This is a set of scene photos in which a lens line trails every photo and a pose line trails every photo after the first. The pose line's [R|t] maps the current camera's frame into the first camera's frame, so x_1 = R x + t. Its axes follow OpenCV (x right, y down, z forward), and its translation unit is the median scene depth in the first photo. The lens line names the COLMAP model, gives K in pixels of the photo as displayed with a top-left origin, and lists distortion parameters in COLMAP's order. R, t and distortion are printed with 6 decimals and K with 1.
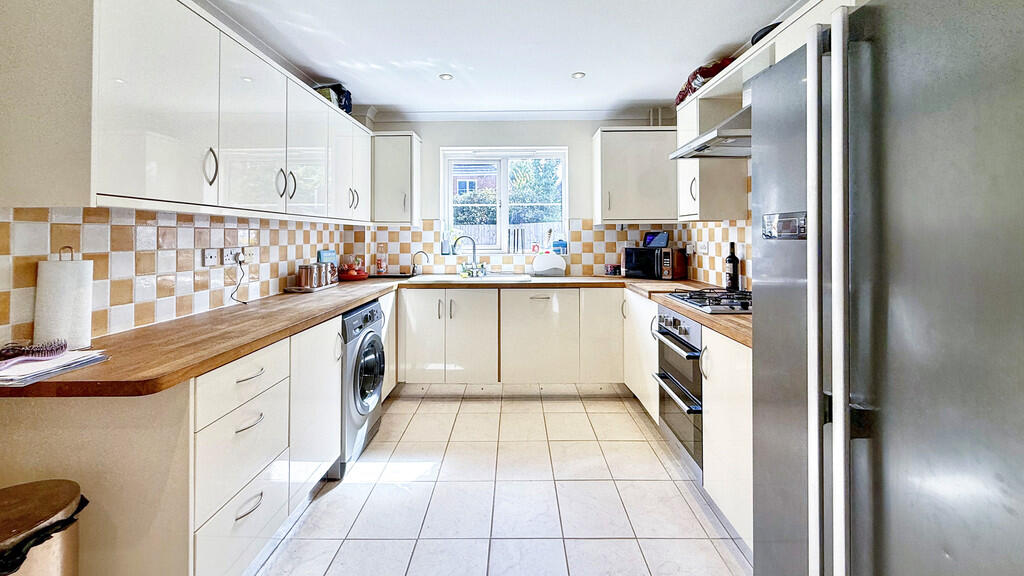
lens RADIAL K [[428.1, 0, 510.9], [0, 428.1, 231.4], [0, 0, 1]] dist [0.001320, 0.000152]
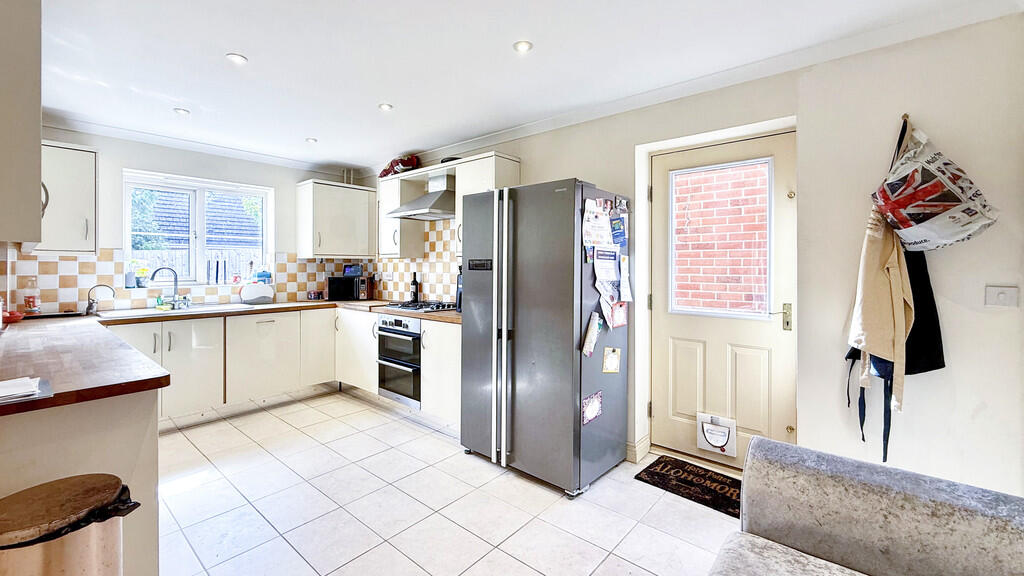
lens RADIAL K [[416.3, 0, 510.0], [0, 416.3, 268.2], [0, 0, 1]] dist [0.000102, -0.000012]
pose [[0.635335, 0.001596, 0.772235, -0.349437], [-0.012345, 0.999891, 0.008090, -0.004883], [-0.772138, -0.014674, 0.635286, -0.196150]]
